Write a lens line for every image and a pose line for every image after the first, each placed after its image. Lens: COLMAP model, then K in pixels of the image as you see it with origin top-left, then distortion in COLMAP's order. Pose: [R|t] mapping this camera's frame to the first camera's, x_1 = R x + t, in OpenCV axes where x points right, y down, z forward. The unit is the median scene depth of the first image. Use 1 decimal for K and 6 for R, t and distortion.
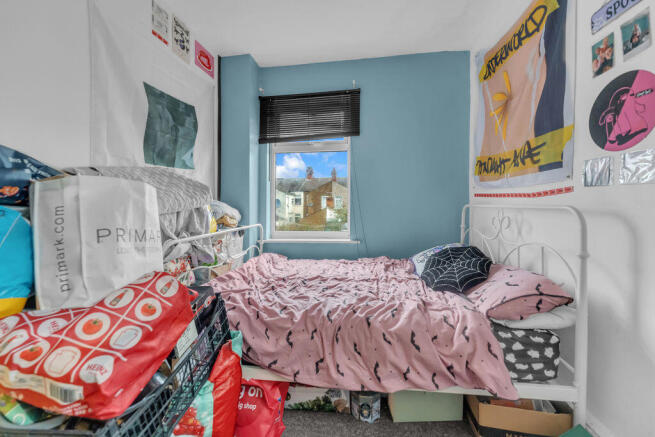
lens RADIAL K [[270.1, 0, 330.8], [0, 270.1, 212.2], [0, 0, 1]] dist [0.000493, 0.000001]
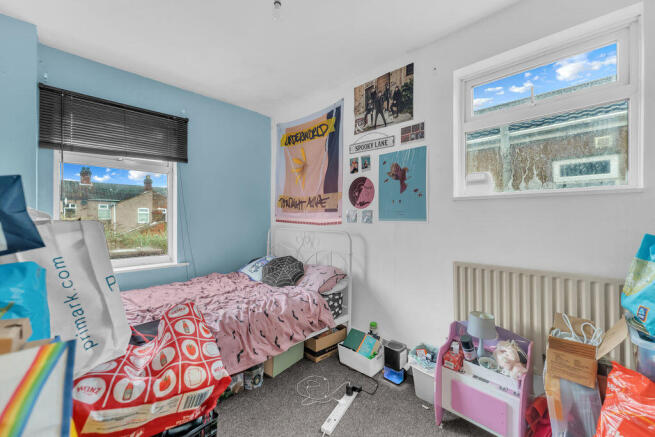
lens RADIAL K [[281.0, 0, 327.5], [0, 281.0, 227.6], [0, 0, 1]] dist [-0.000479, -0.000066]
pose [[0.574099, -0.023923, 0.818436, -0.909752], [0.010434, 0.999706, 0.021903, -0.093391], [-0.818719, -0.004035, 0.574180, -0.149859]]
